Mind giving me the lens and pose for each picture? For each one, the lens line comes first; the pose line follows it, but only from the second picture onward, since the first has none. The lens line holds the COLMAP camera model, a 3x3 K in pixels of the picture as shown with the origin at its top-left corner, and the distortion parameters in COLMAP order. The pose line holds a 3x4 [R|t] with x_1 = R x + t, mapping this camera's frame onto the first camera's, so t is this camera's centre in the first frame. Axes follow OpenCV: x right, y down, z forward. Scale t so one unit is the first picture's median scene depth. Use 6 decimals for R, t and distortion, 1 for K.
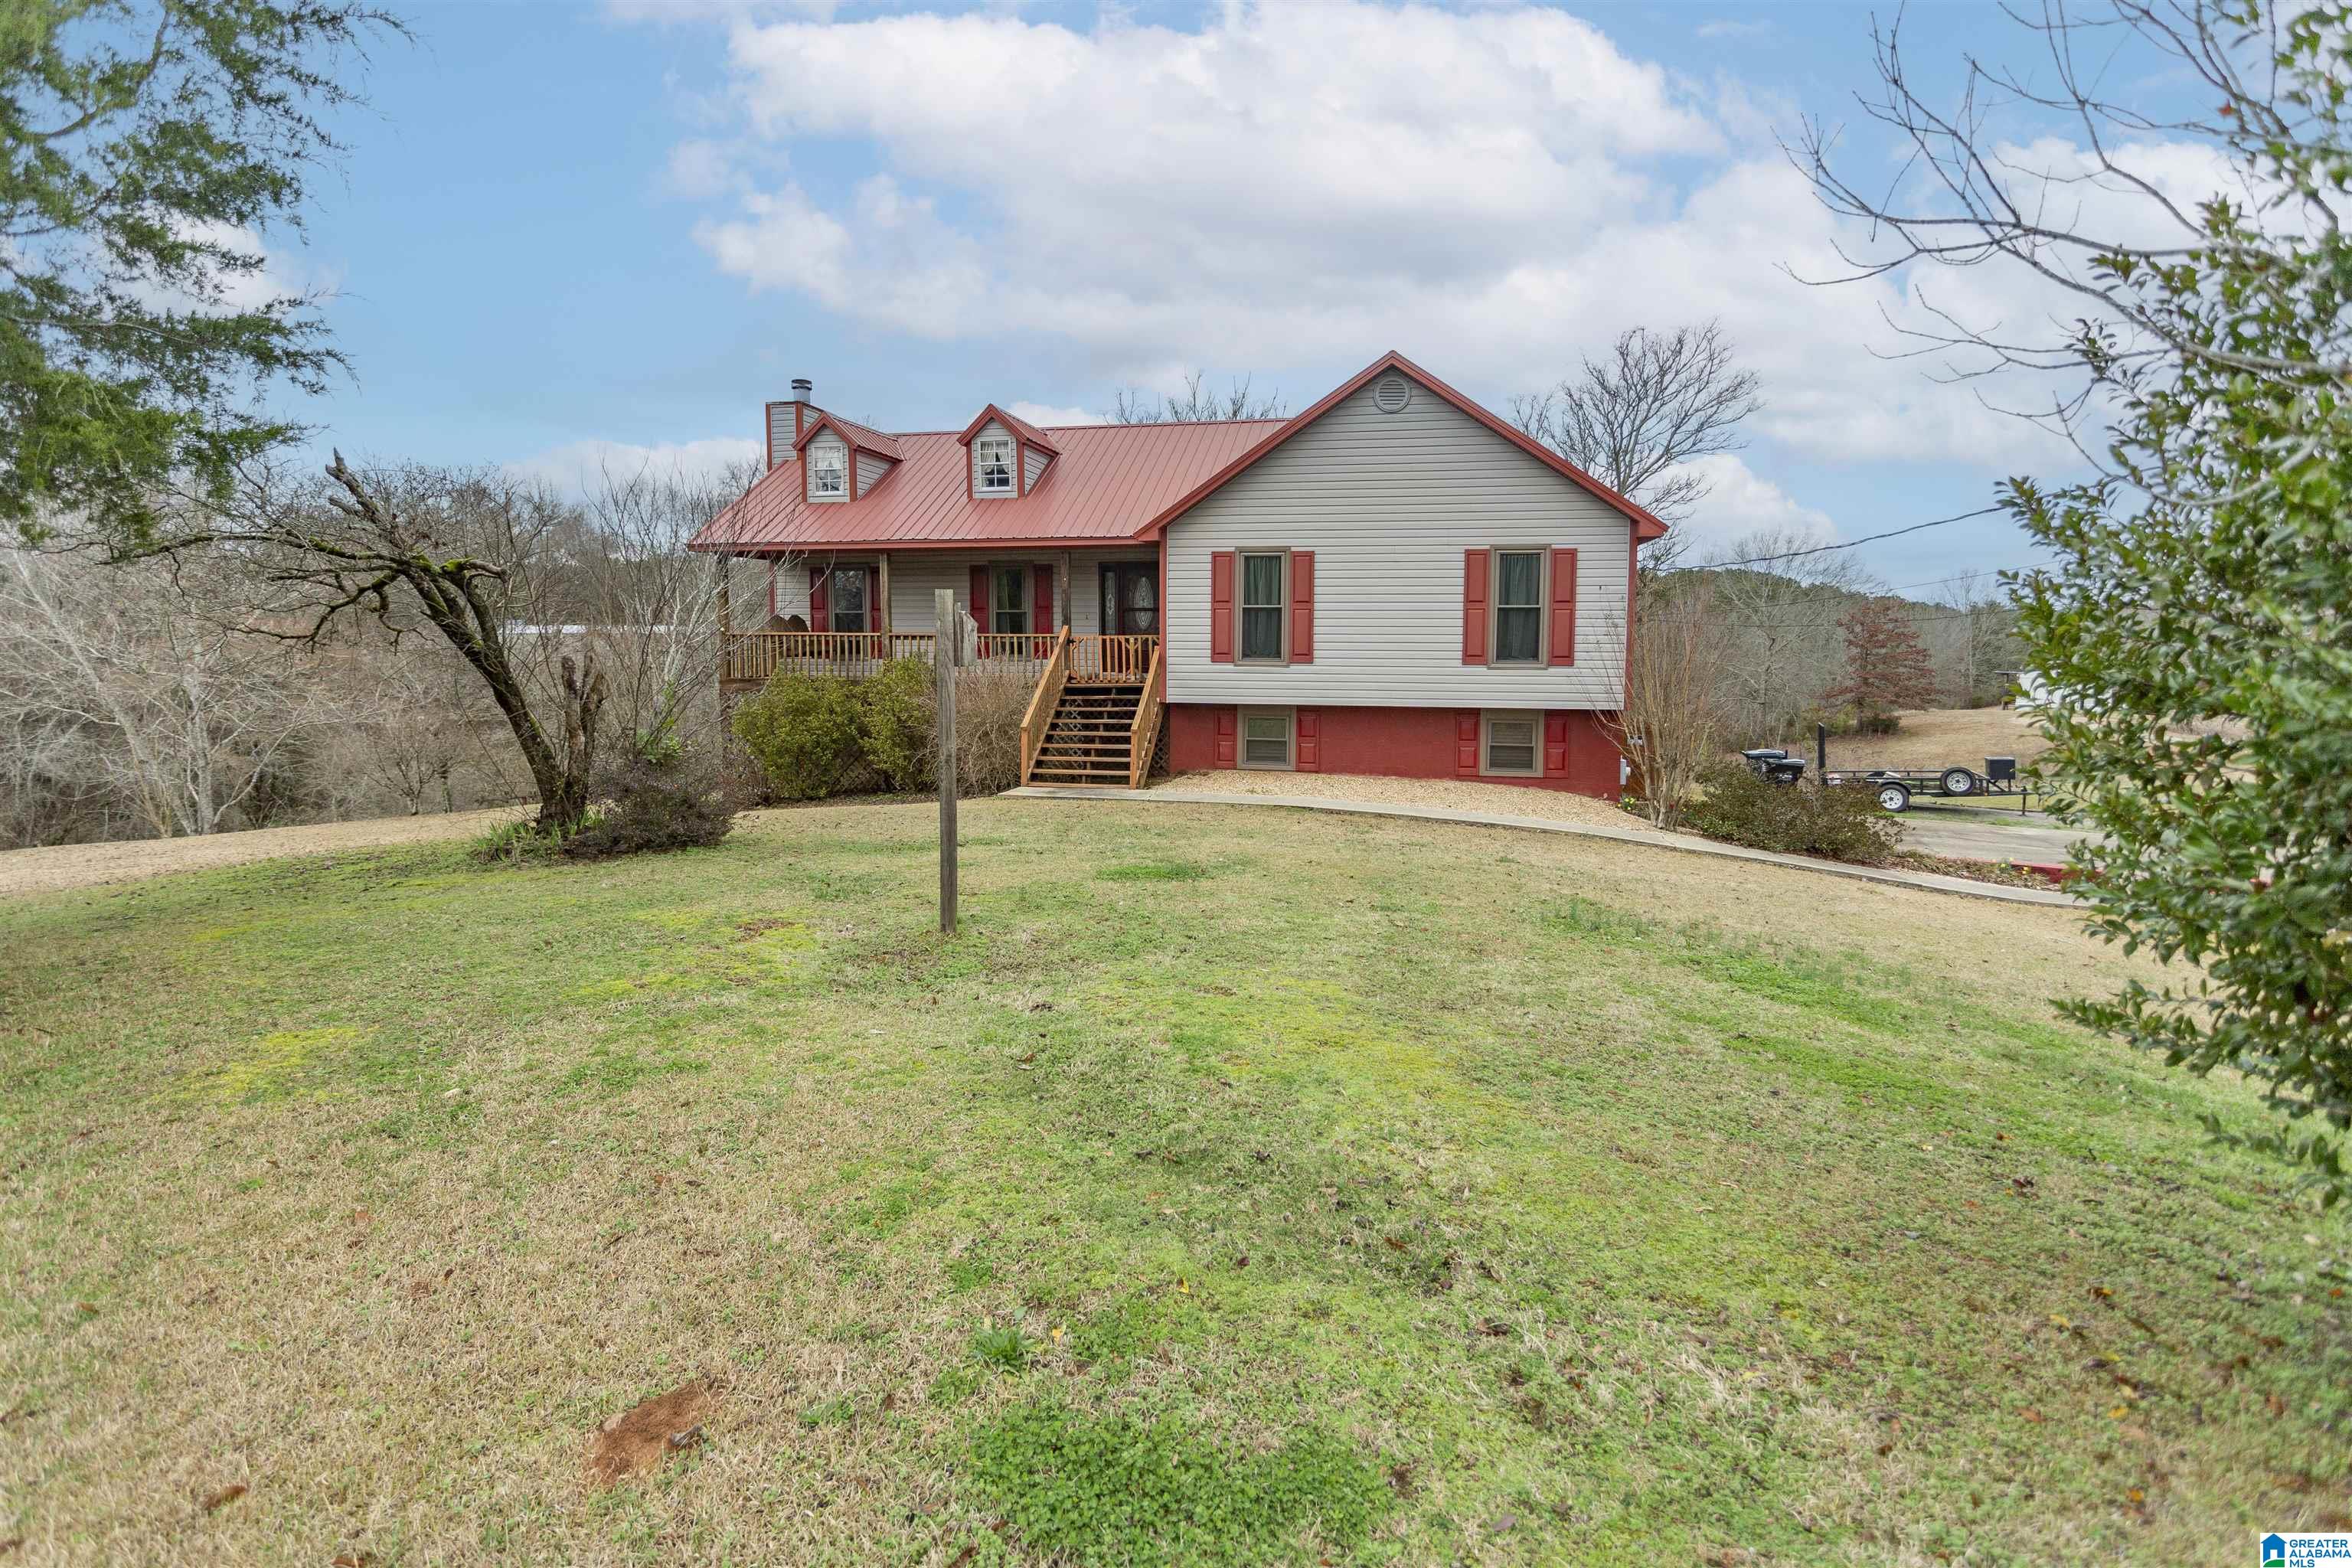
lens RADIAL K [[1112.6, 0, 1166.5], [0, 1112.6, 754.4], [0, 0, 1]] dist [0.000783, -0.000496]
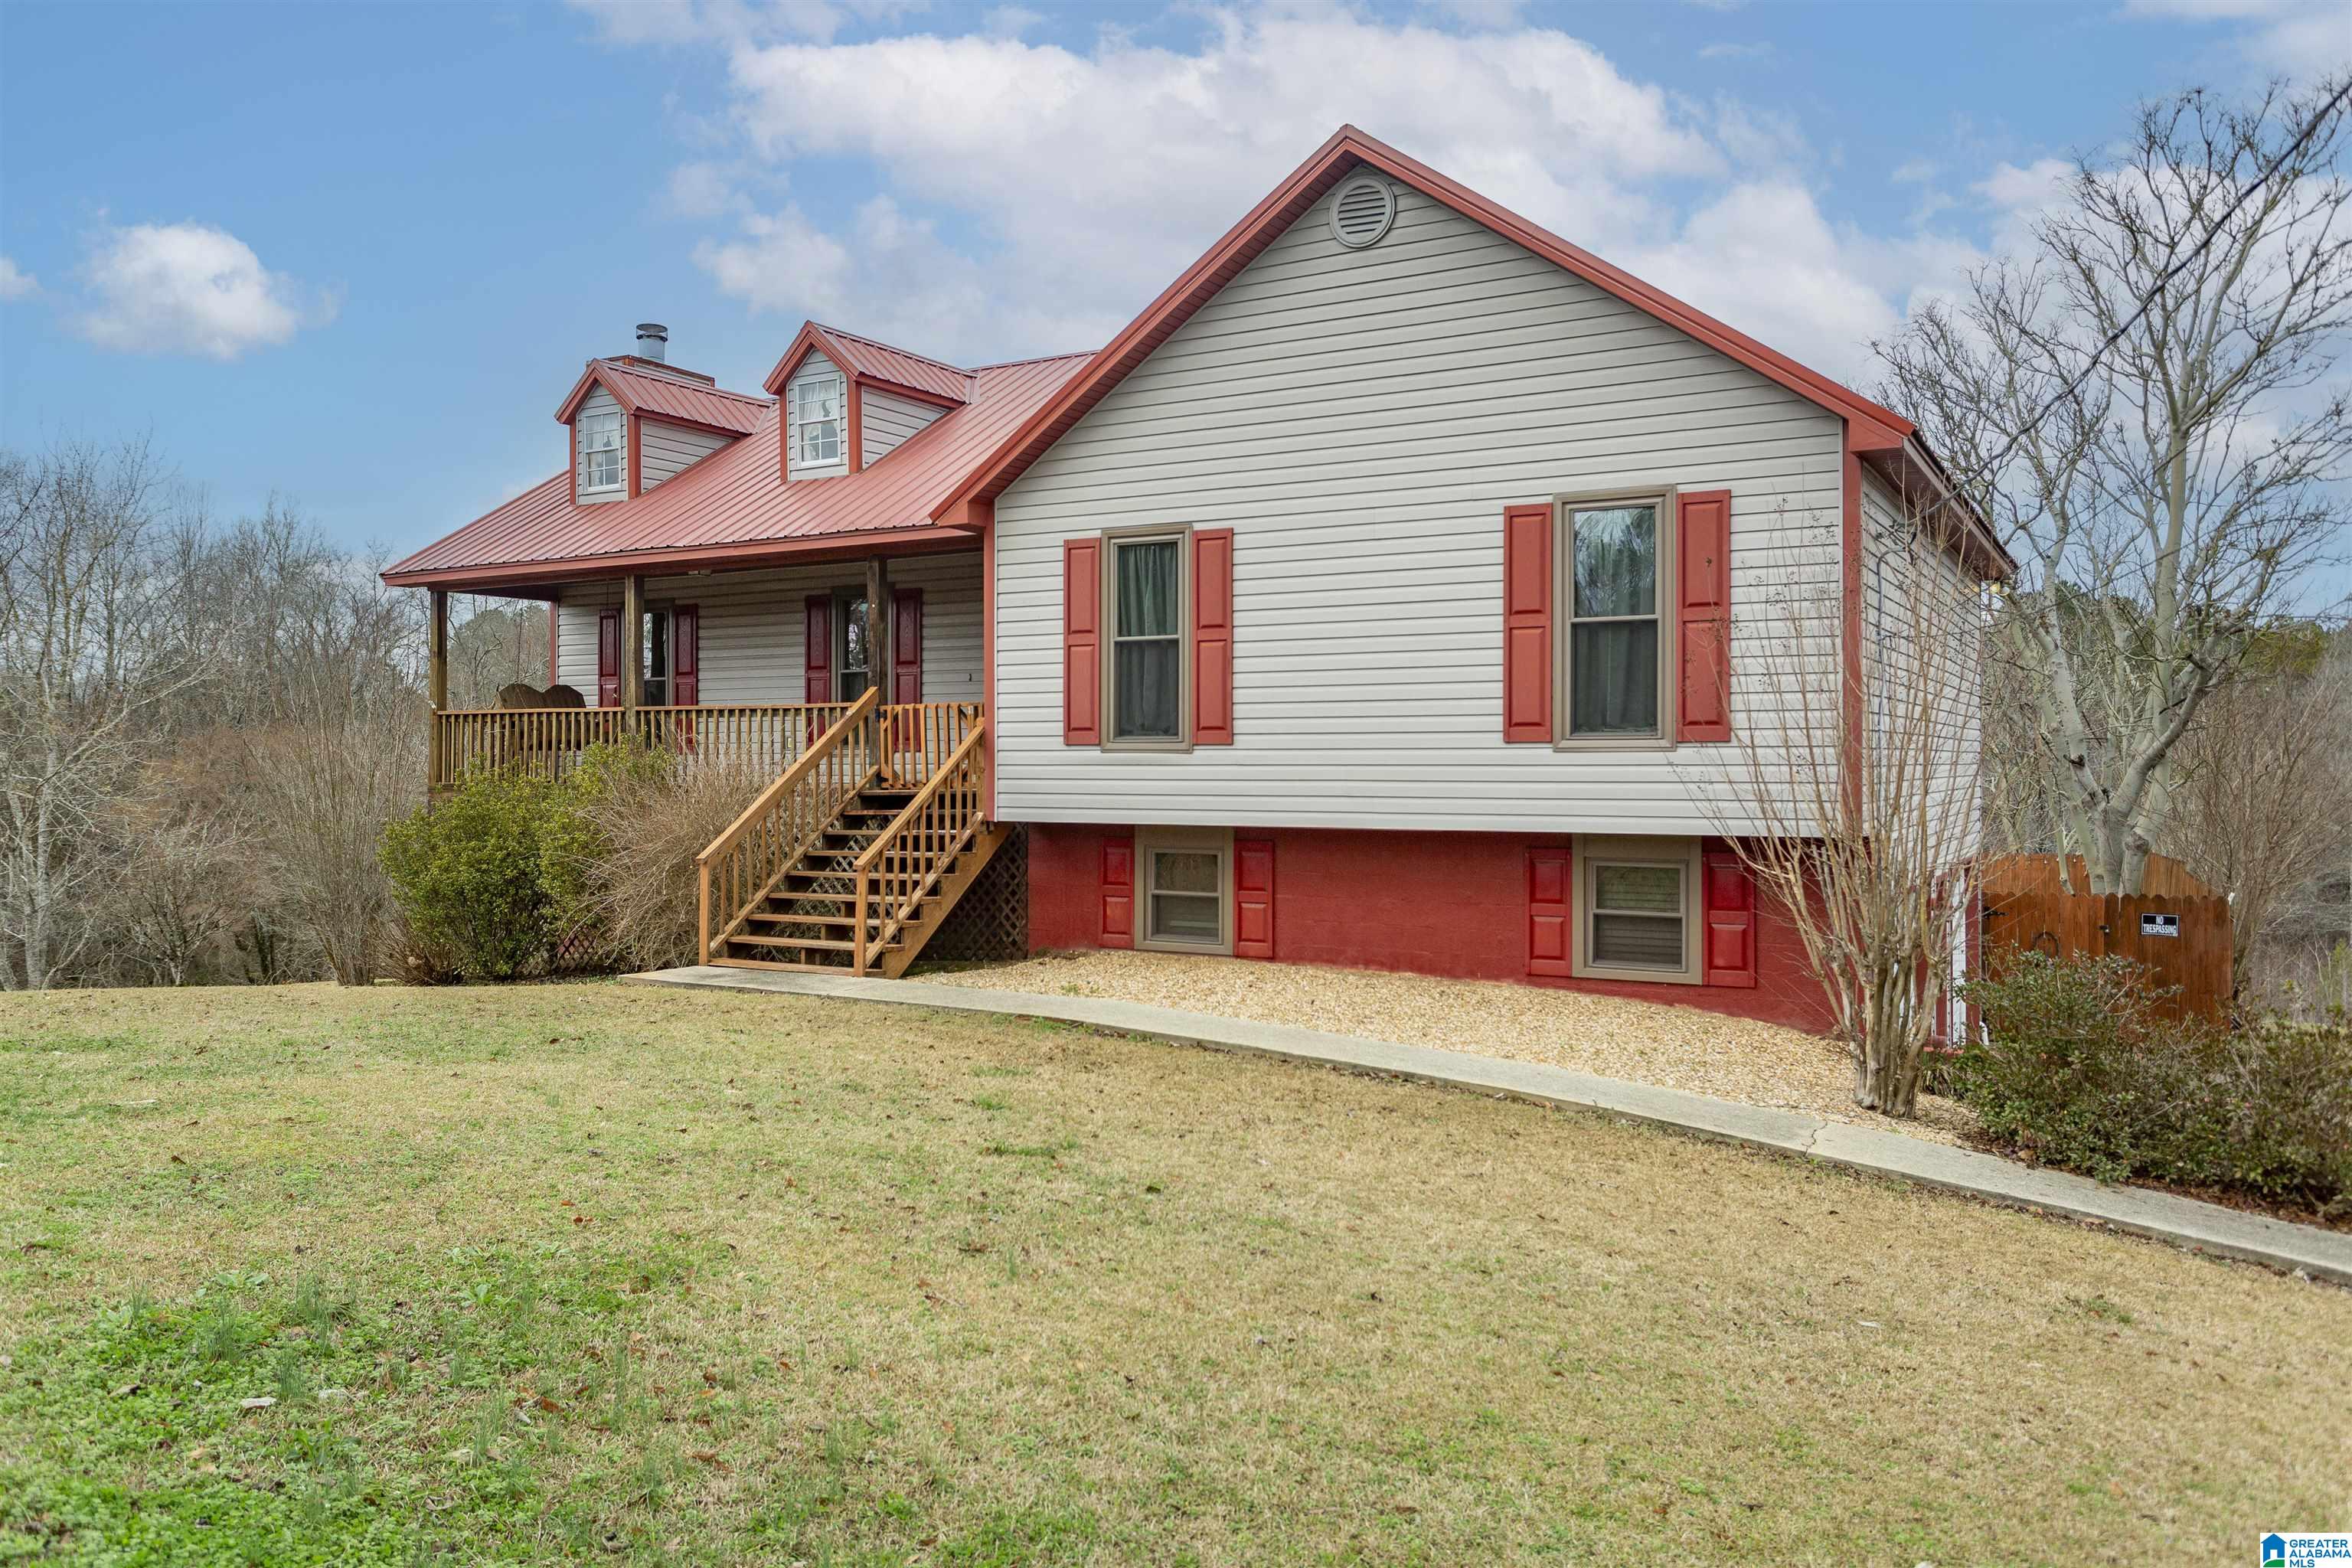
lens RADIAL K [[1700.2, 0, 1169.4], [0, 1700.2, 828.0], [0, 0, 1]] dist [0.001347, 0.000007]
pose [[0.950690, 0.007851, -0.310044, 0.342432], [-0.029751, 0.997378, -0.065970, 0.008856], [0.308713, 0.071942, 0.948431, 0.245651]]
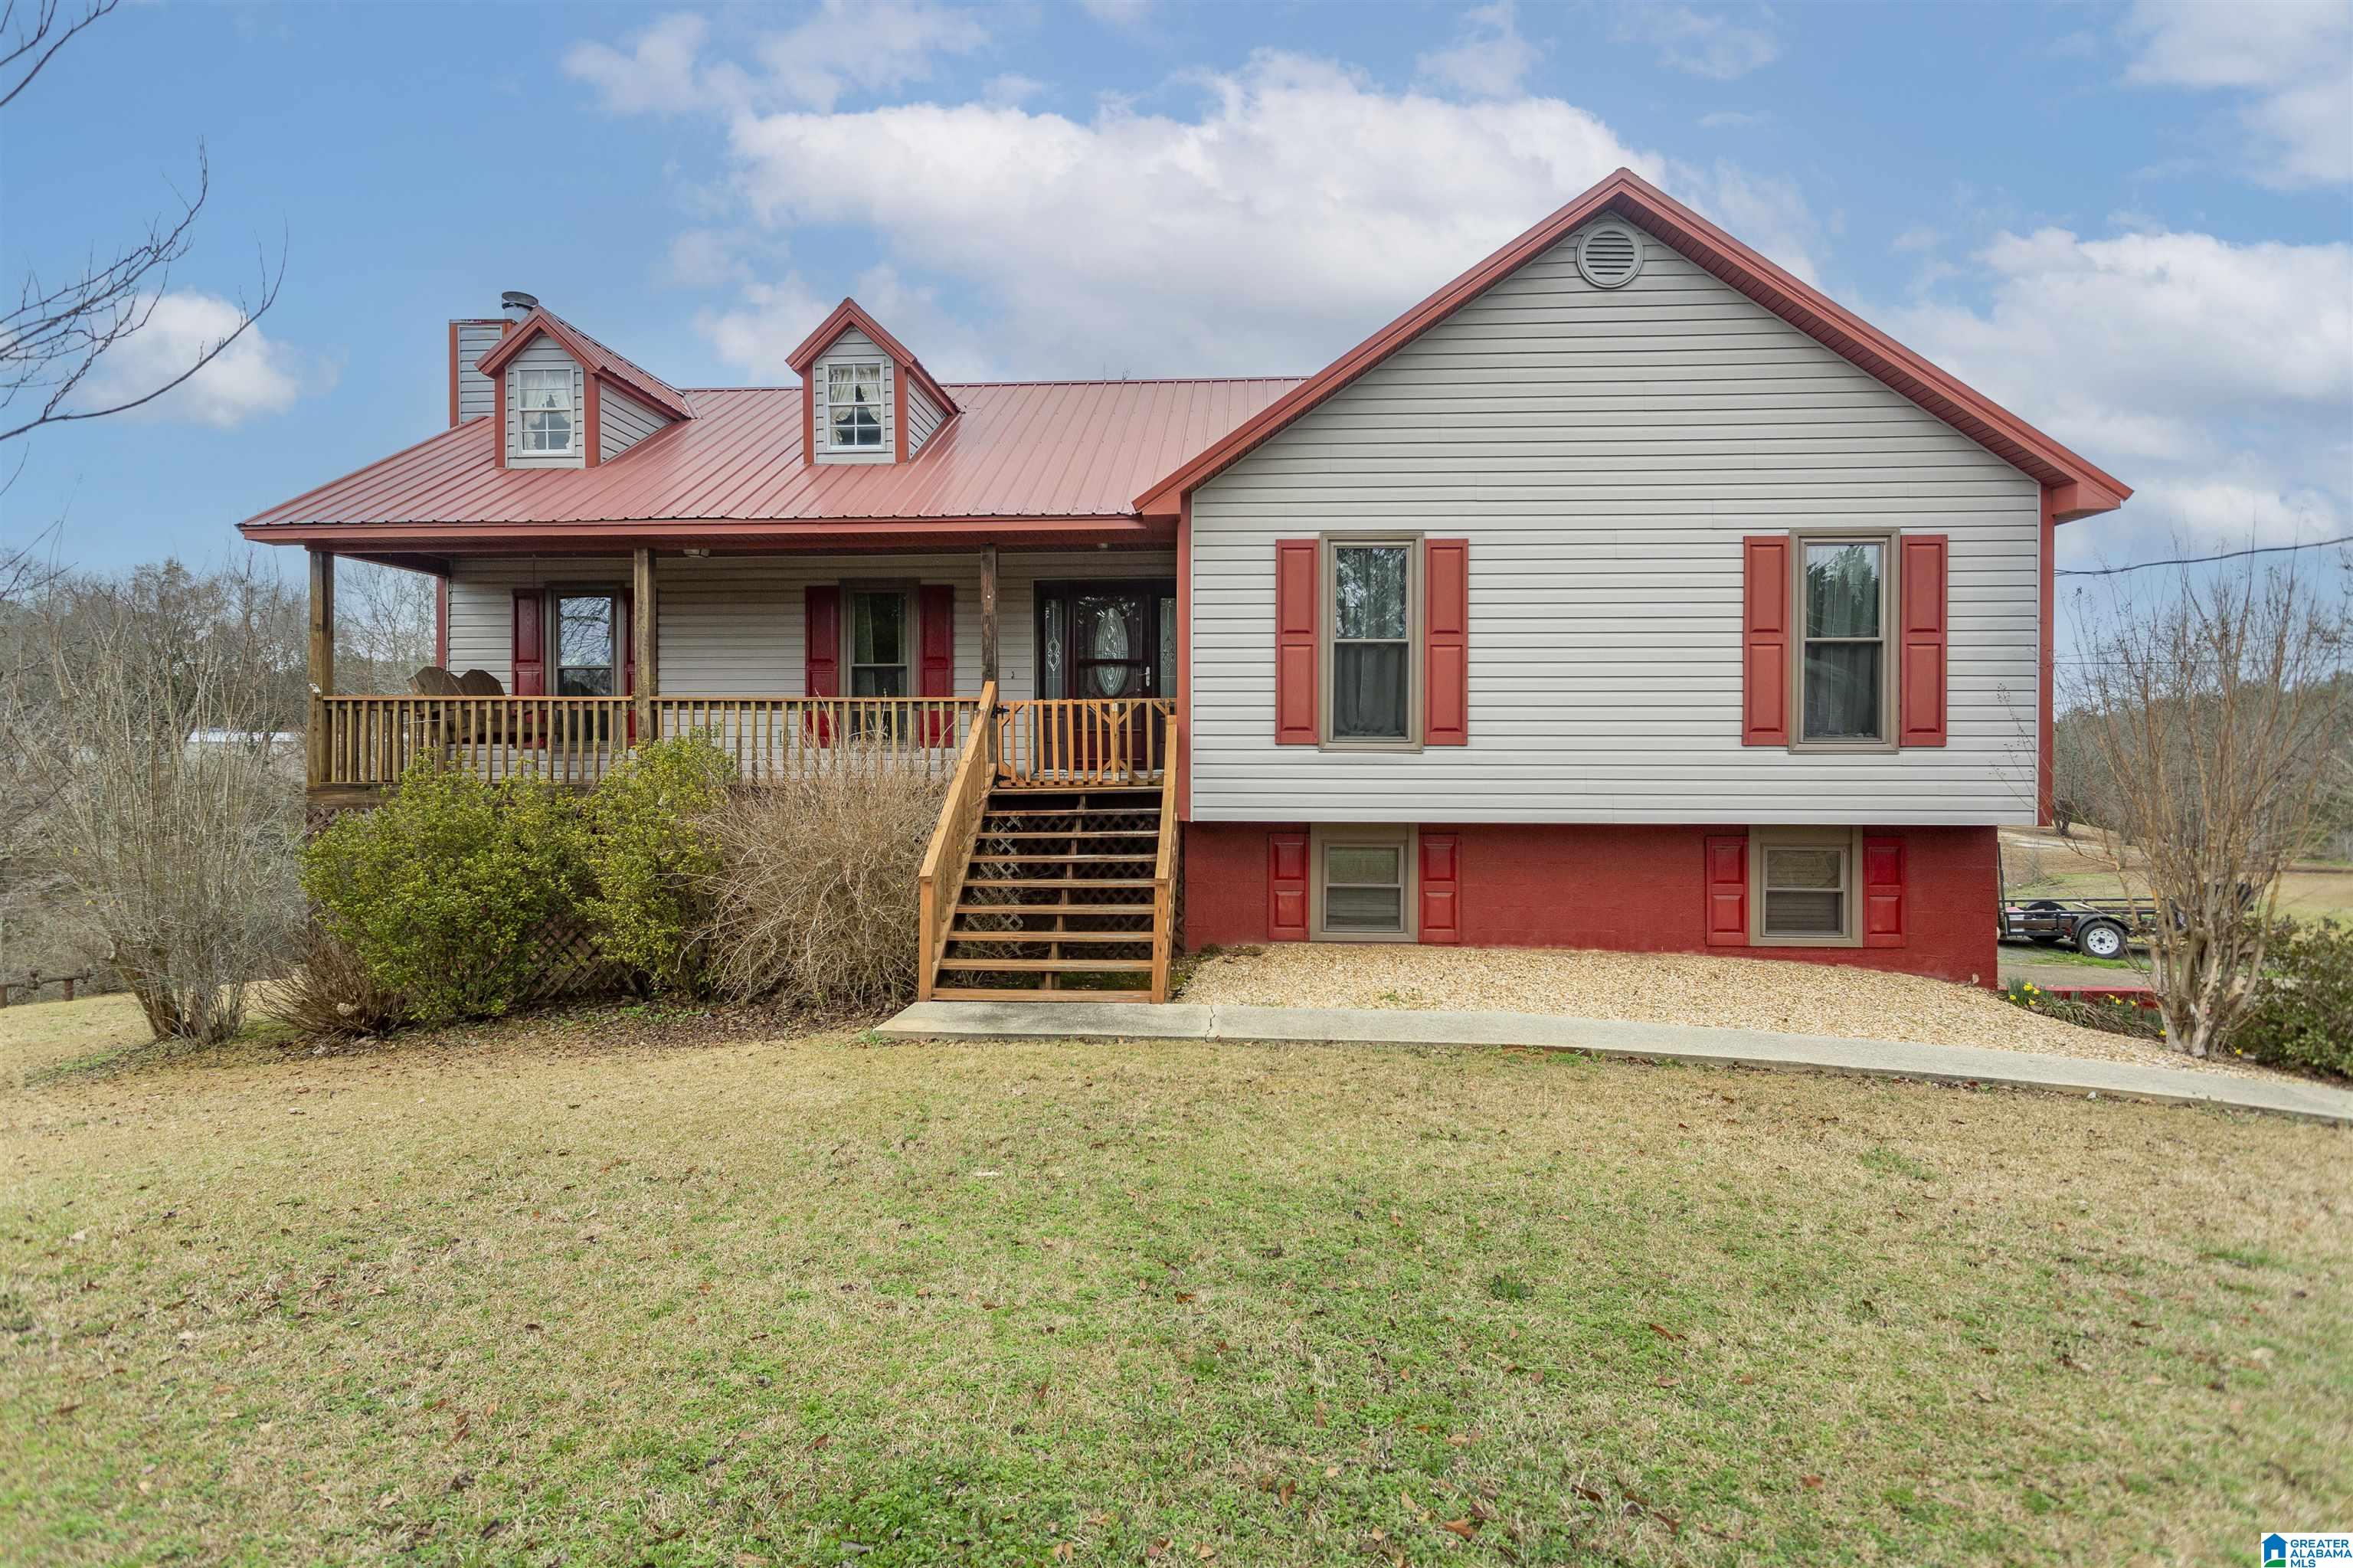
lens RADIAL K [[1122.6, 0, 1176.5], [0, 1122.6, 784.0], [0, 0, 1]] dist [0.003702, 0.000394]
pose [[0.989017, -0.006017, 0.147682, -0.087233], [0.017372, 0.996978, -0.075719, -0.024143], [-0.146780, 0.077453, 0.986132, 0.477821]]
